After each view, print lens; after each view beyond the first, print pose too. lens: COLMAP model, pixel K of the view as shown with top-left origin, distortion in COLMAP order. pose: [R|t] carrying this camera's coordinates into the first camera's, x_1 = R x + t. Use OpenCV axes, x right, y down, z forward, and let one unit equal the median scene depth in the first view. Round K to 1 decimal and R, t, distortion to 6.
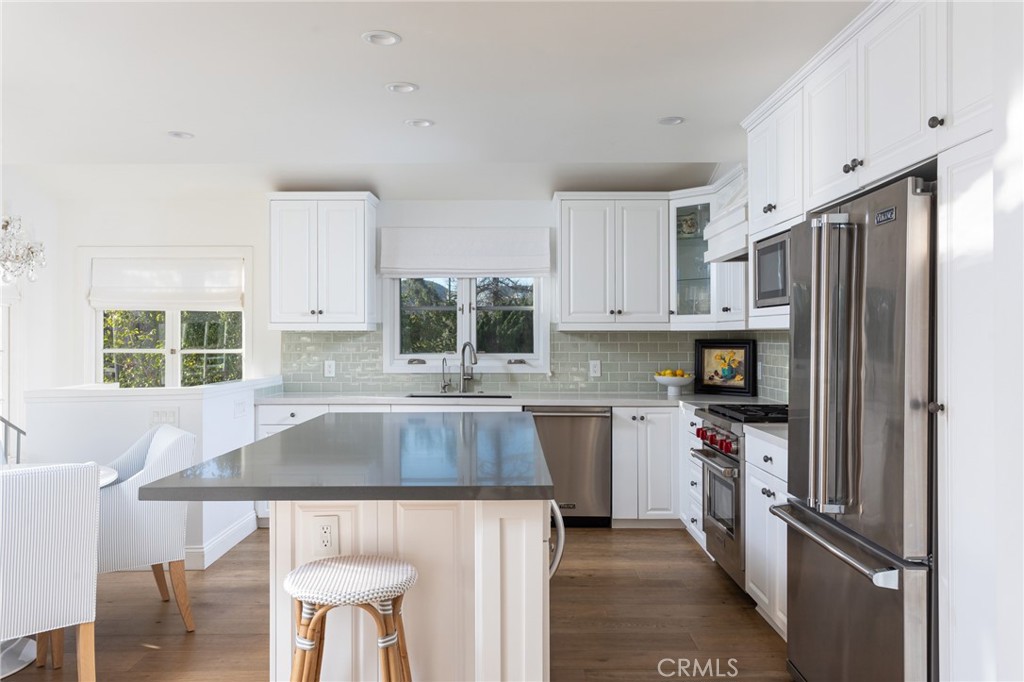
lens RADIAL K [[781.7, 0, 514.5], [0, 781.7, 334.0], [0, 0, 1]] dist [-0.004869, -0.003313]
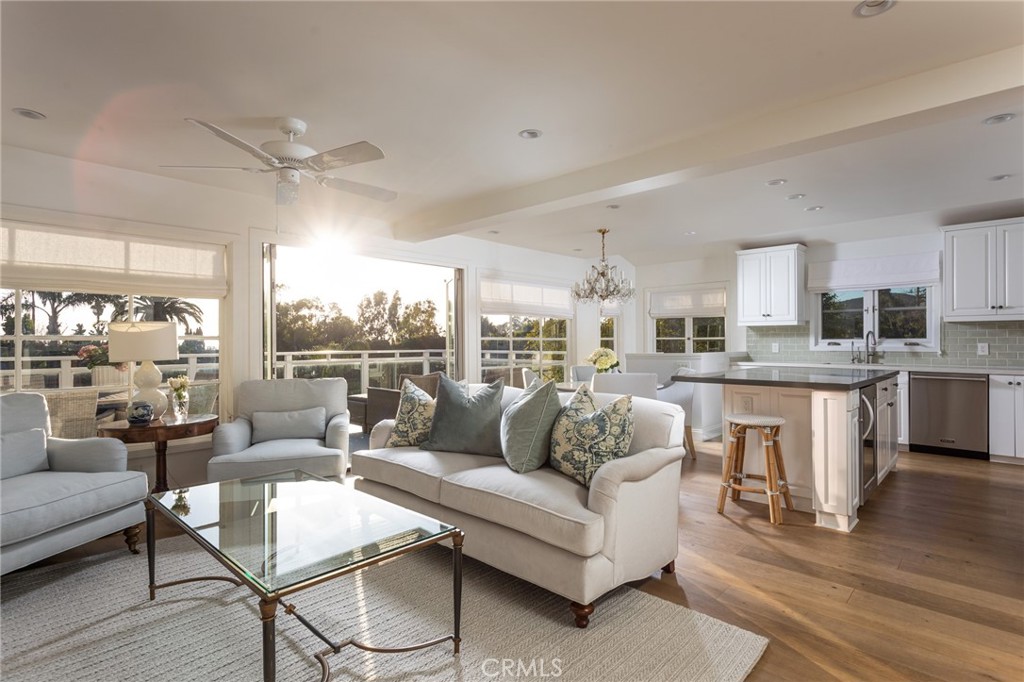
lens RADIAL K [[530.5, 0, 510.3], [0, 530.5, 337.9], [0, 0, 1]] dist [-0.023006, 0.012221]
pose [[0.733211, -0.010054, -0.679927, 0.127039], [0.010178, 0.999941, -0.003810, 0.020569], [0.679925, -0.004127, 0.733270, -0.258966]]
